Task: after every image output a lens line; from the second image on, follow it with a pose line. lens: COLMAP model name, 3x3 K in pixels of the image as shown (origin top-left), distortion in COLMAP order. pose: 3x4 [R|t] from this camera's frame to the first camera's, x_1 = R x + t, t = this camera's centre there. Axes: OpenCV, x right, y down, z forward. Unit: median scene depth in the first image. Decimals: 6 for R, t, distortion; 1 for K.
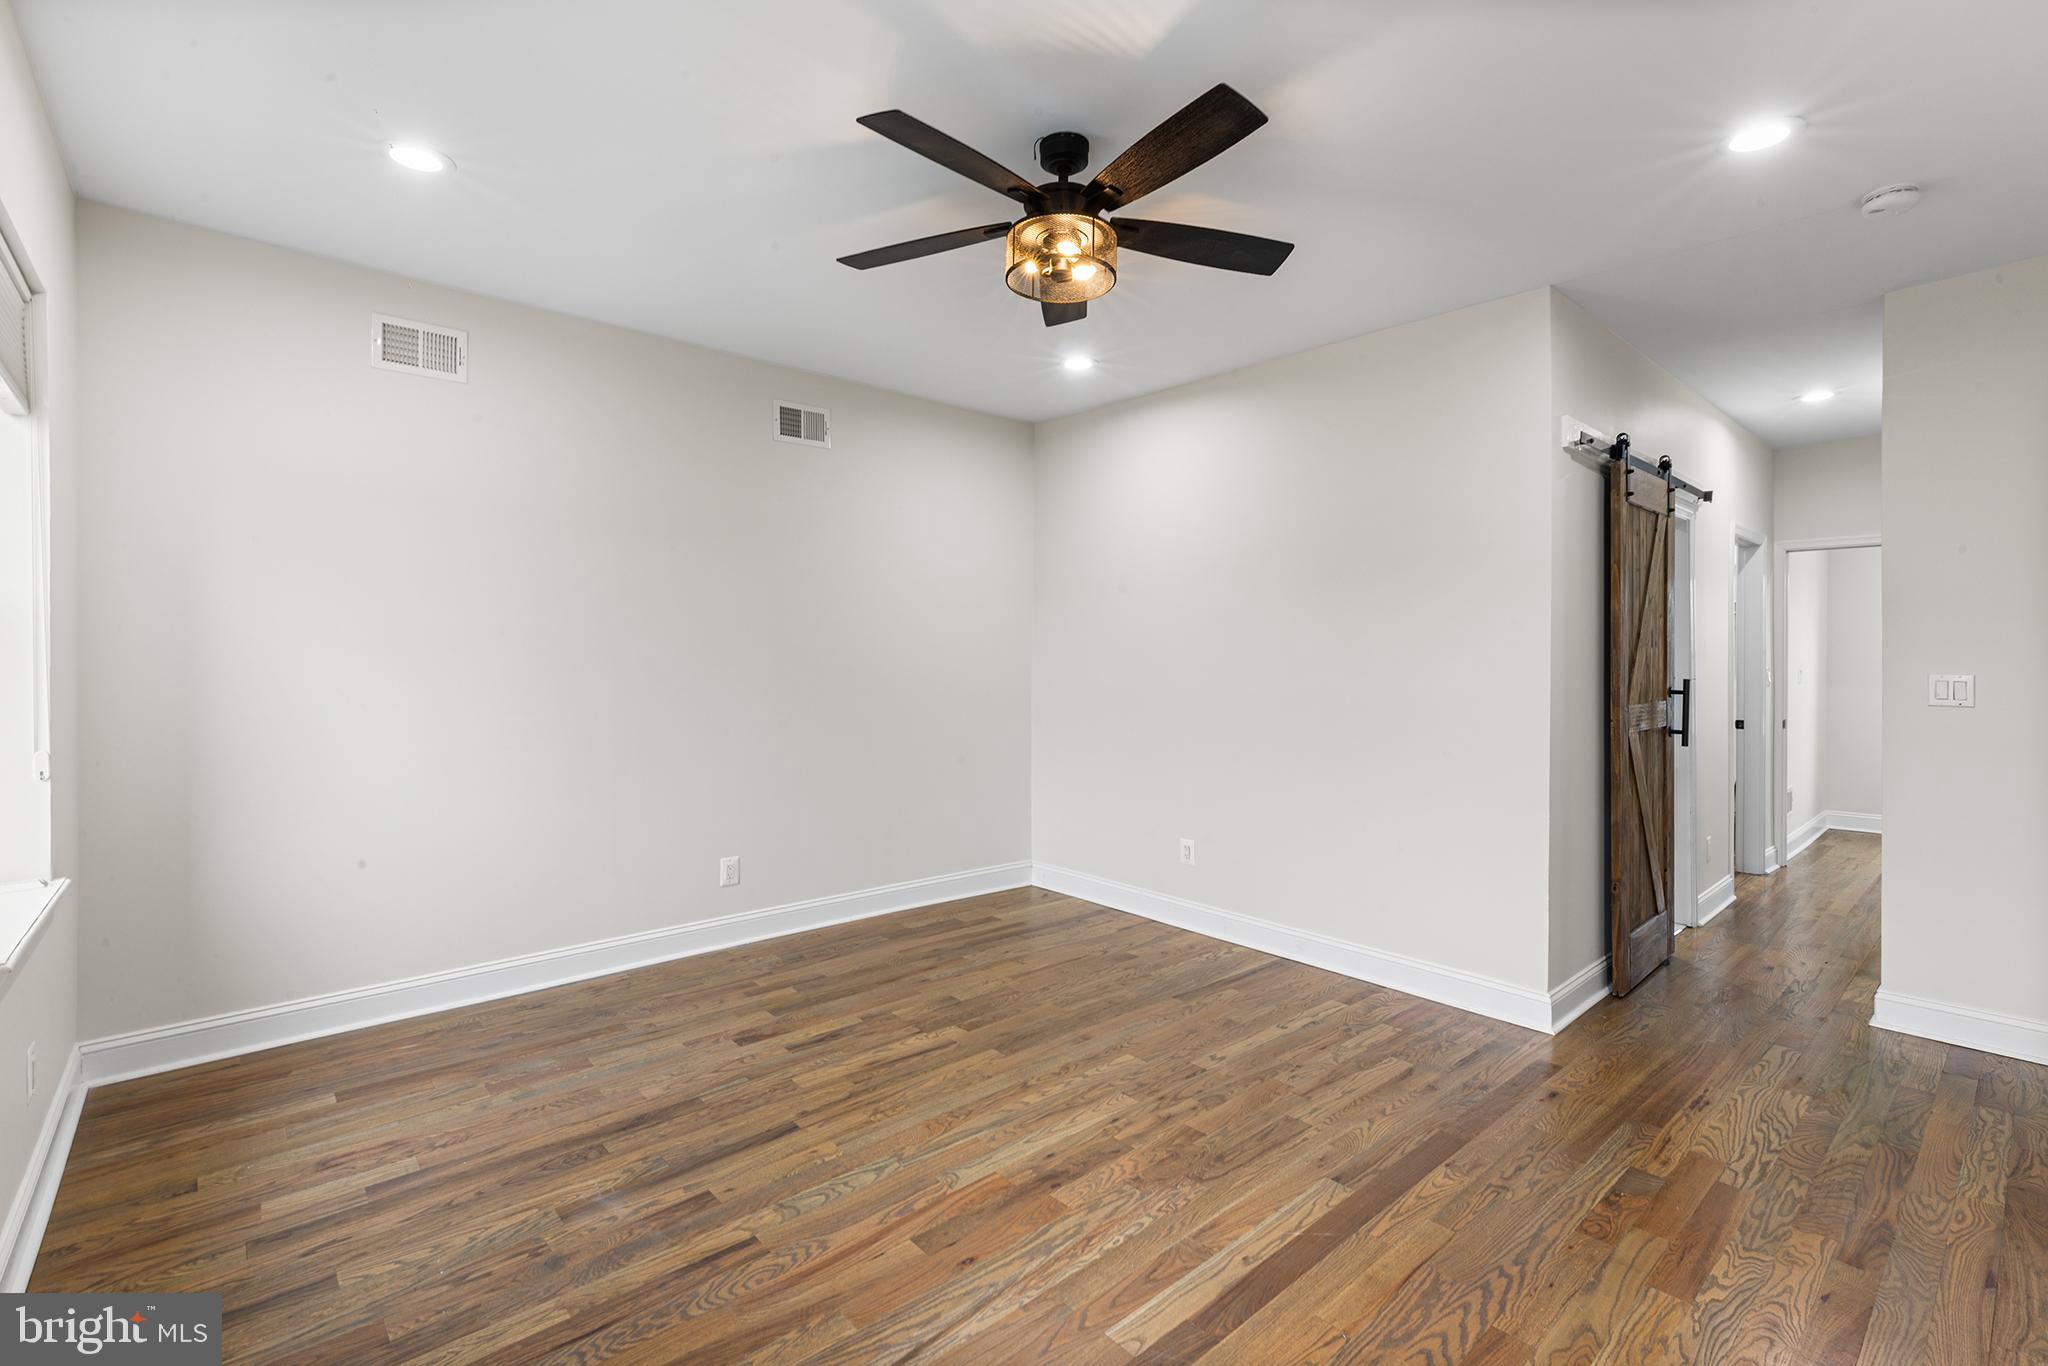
lens RADIAL K [[921.3, 0, 1025.8], [0, 921.3, 662.2], [0, 0, 1]] dist [0.004922, -0.001676]
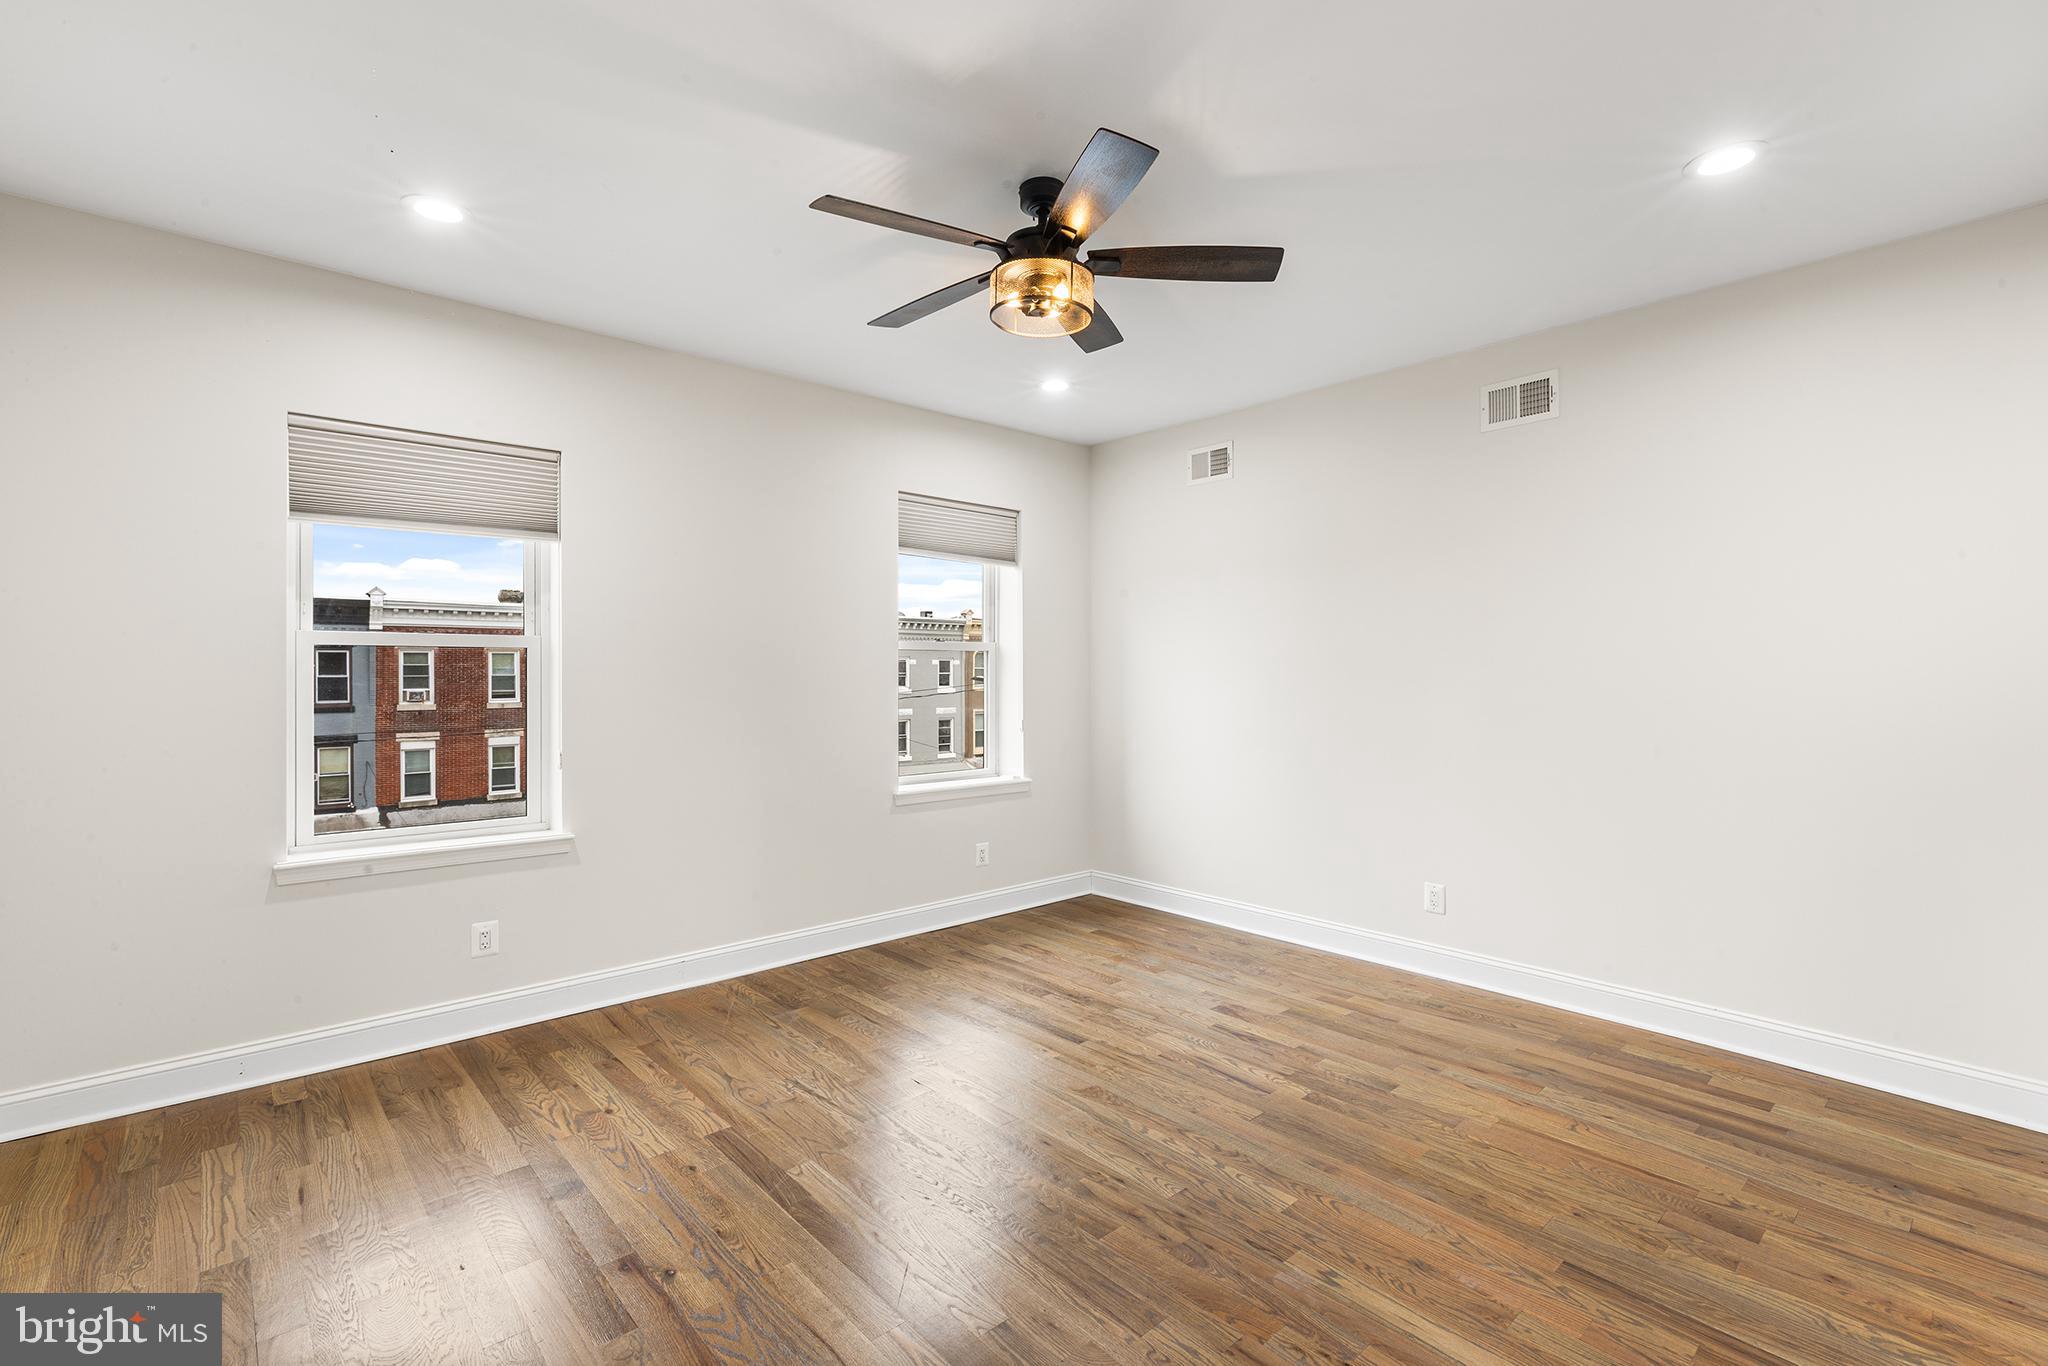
lens RADIAL K [[921.3, 0, 1027.6], [0, 921.3, 686.3], [0, 0, 1]] dist [0.004922, -0.001676]
pose [[0.000416, 0.008879, -0.999960, 0.834153], [-0.005592, 0.999945, 0.008876, -0.000041], [0.999984, 0.005588, 0.000465, 0.751137]]
